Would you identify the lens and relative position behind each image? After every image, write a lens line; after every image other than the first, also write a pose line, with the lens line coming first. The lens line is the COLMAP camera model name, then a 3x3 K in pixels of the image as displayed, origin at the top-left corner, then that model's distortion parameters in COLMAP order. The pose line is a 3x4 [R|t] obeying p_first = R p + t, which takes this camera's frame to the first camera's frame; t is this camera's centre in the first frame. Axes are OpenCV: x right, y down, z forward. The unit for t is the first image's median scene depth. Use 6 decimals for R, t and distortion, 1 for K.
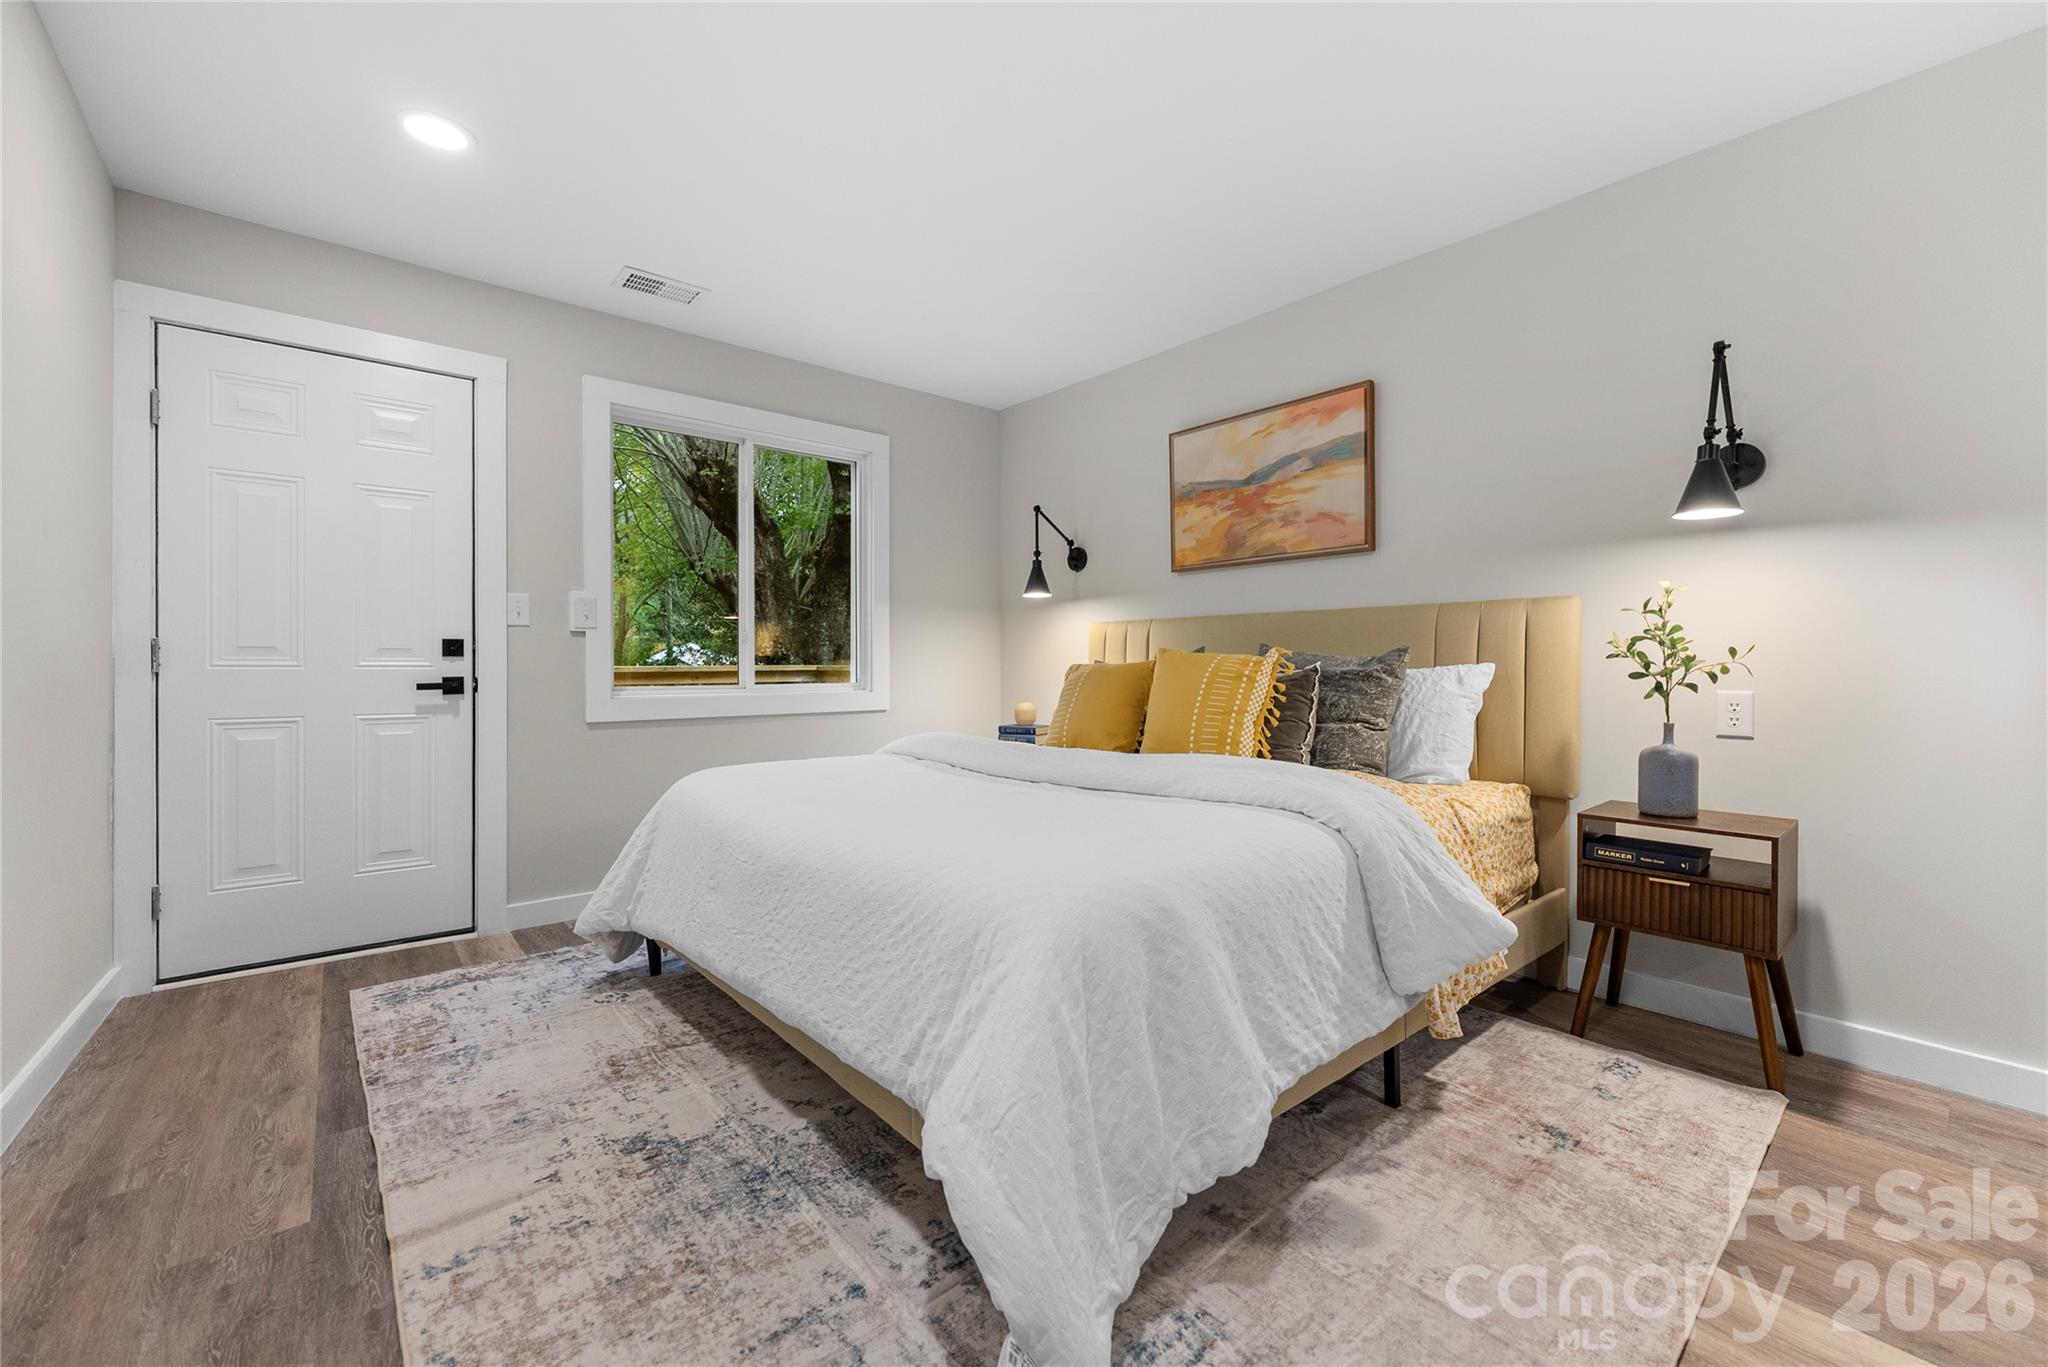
lens RADIAL K [[824.9, 0, 1027.6], [0, 824.9, 671.7], [0, 0, 1]] dist [-0.000335, -0.000828]
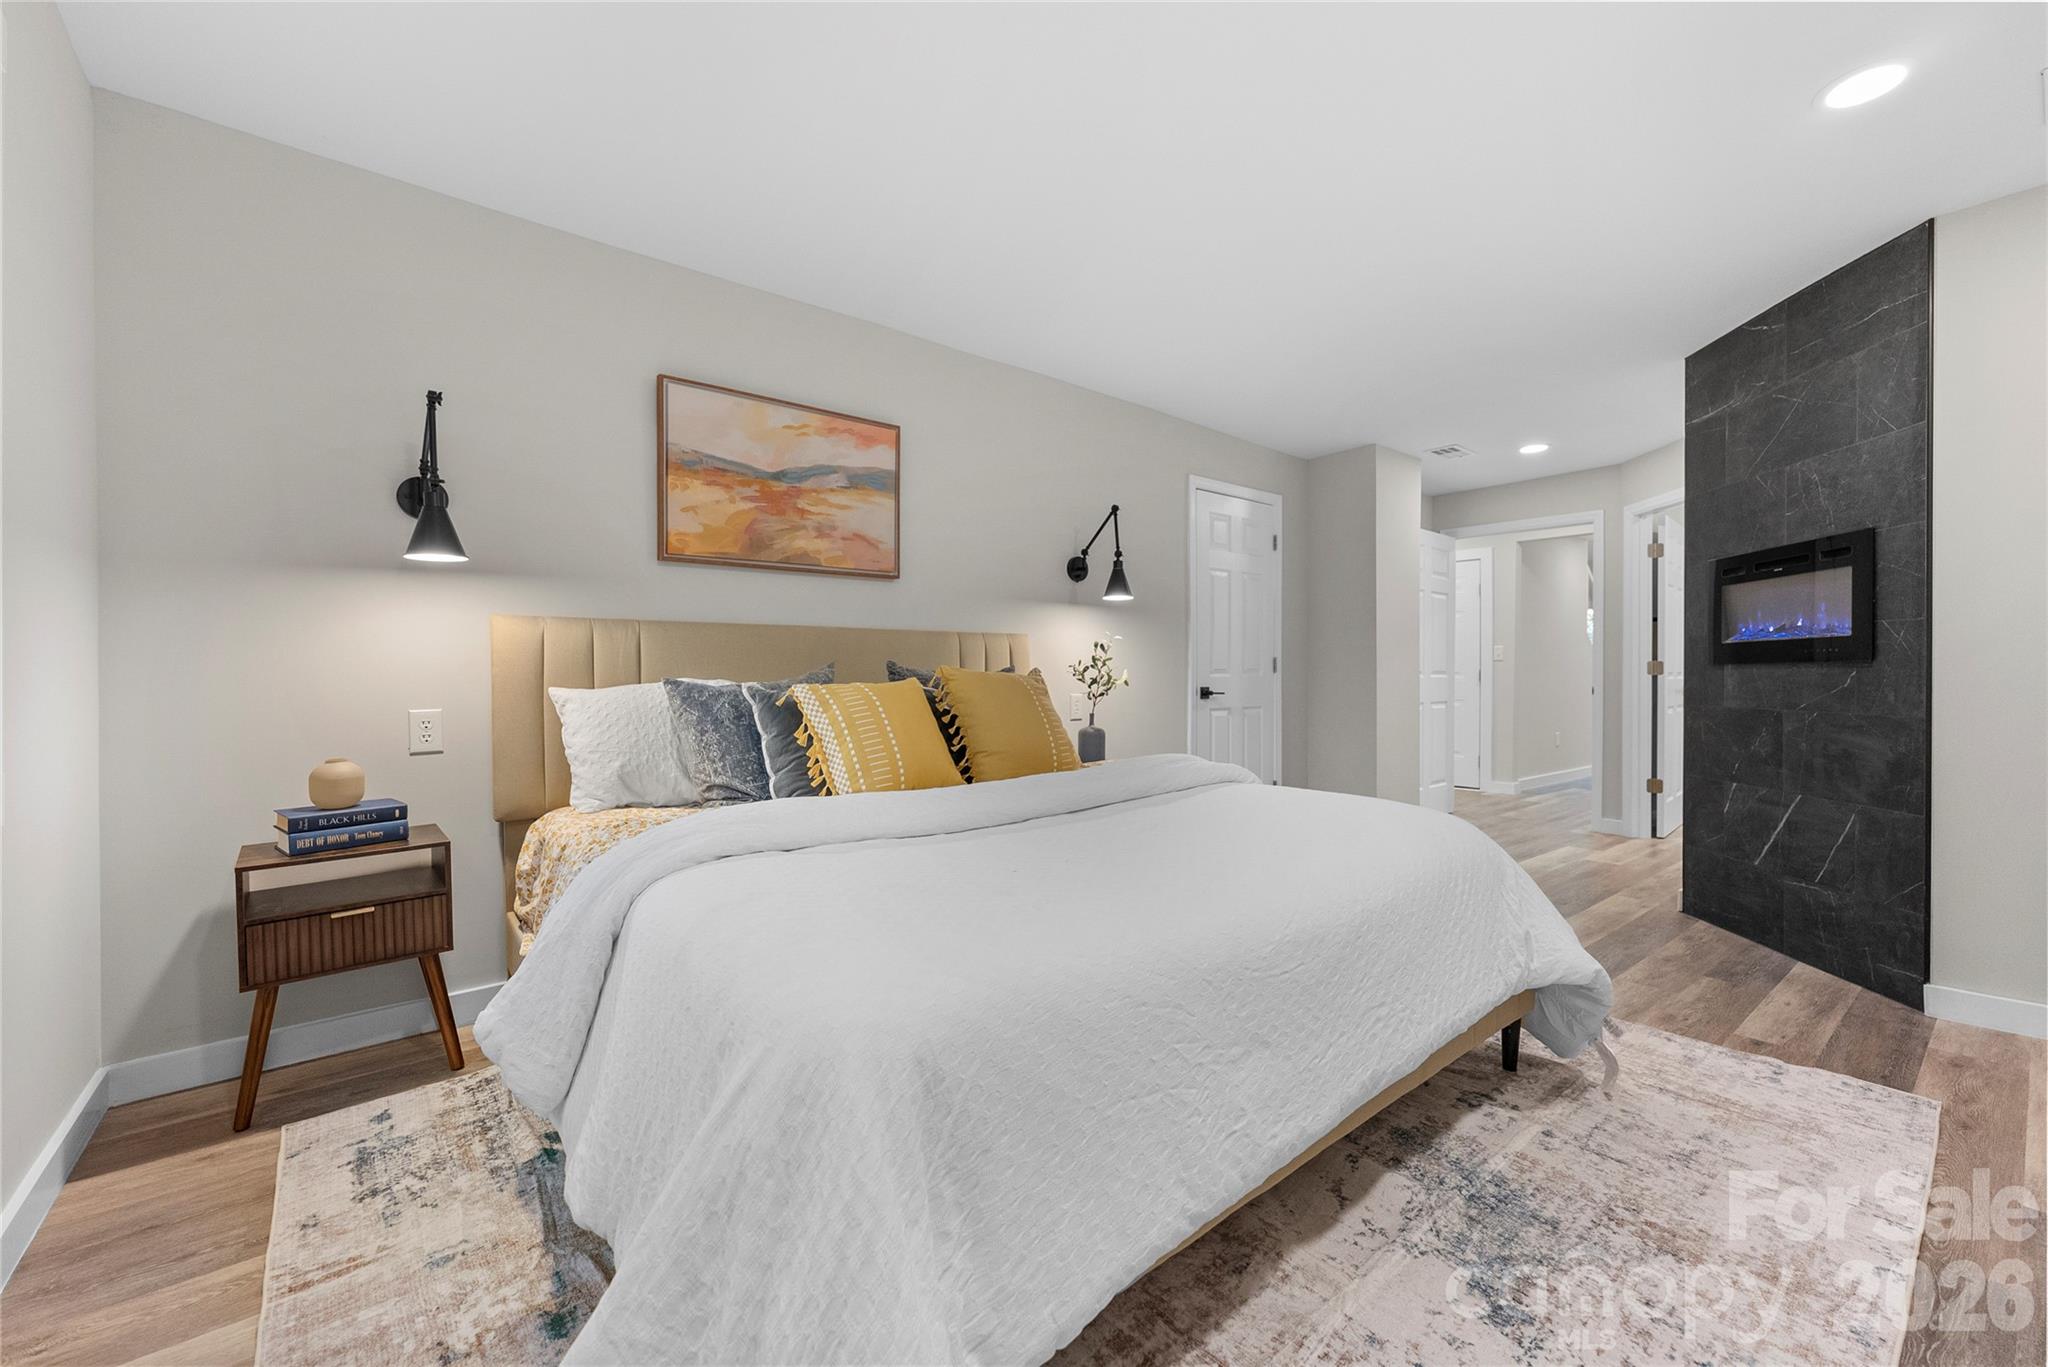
lens RADIAL K [[824.9, 0, 1030.9], [0, 824.9, 681.9], [0, 0, 1]] dist [-0.000335, -0.000828]
pose [[0.014783, -0.010269, 0.999838, -0.950858], [0.010969, 0.999889, 0.010107, -0.022611], [-0.999831, 0.010818, 0.014894, 1.091630]]
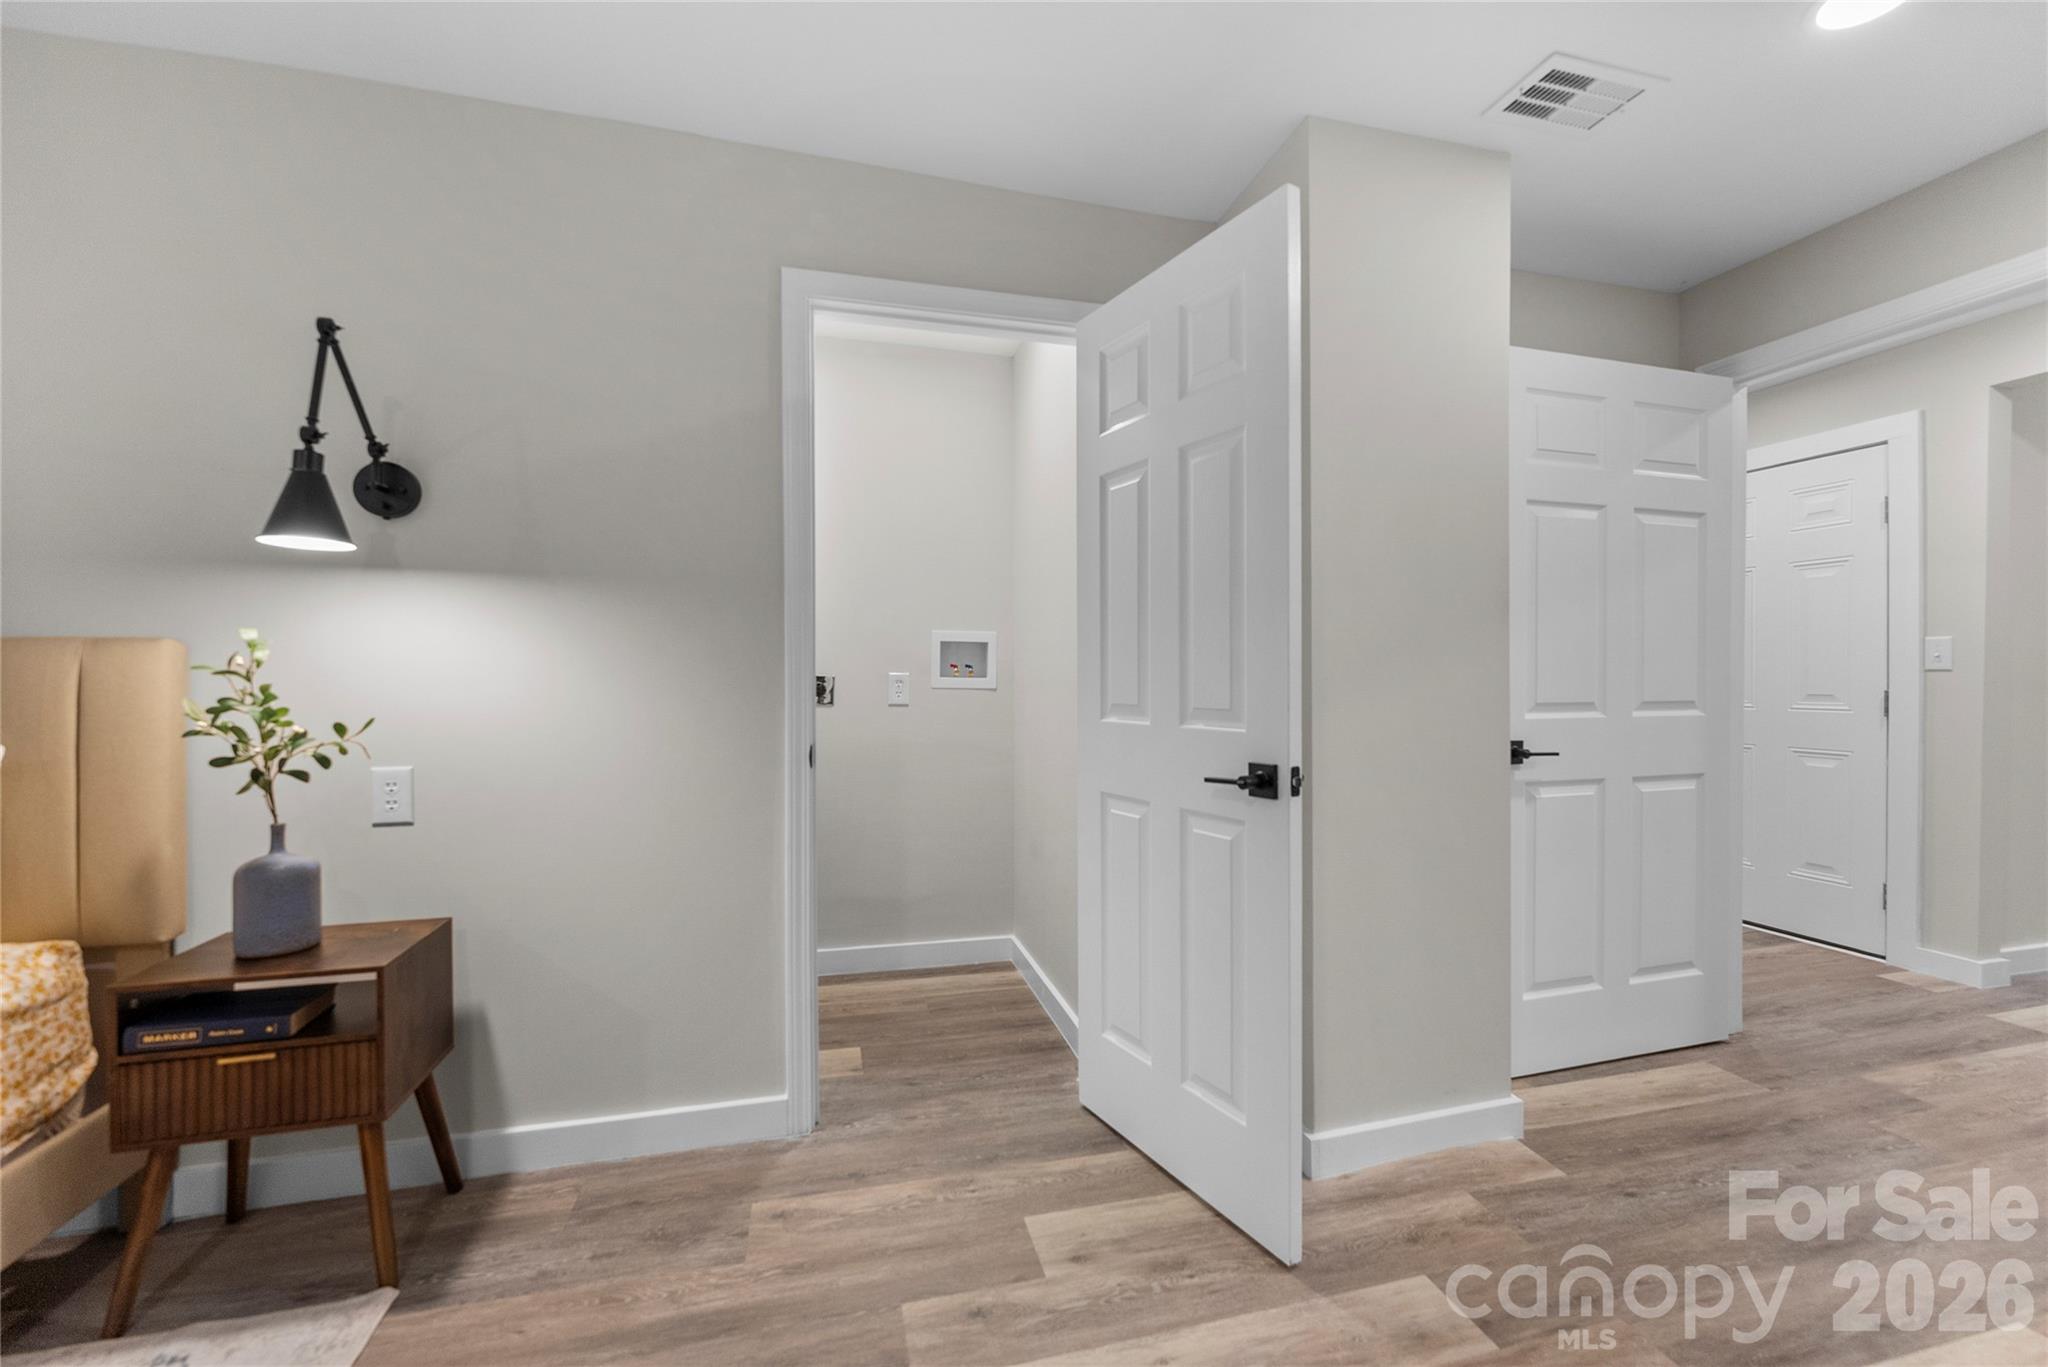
lens RADIAL K [[824.9, 0, 1034.7], [0, 824.9, 677.8], [0, 0, 1]] dist [-0.000335, -0.000828]
pose [[0.428690, -0.007687, 0.903419, 0.404777], [0.009490, 0.999947, 0.004005, -0.062508], [-0.903402, 0.006857, 0.428740, 0.082913]]
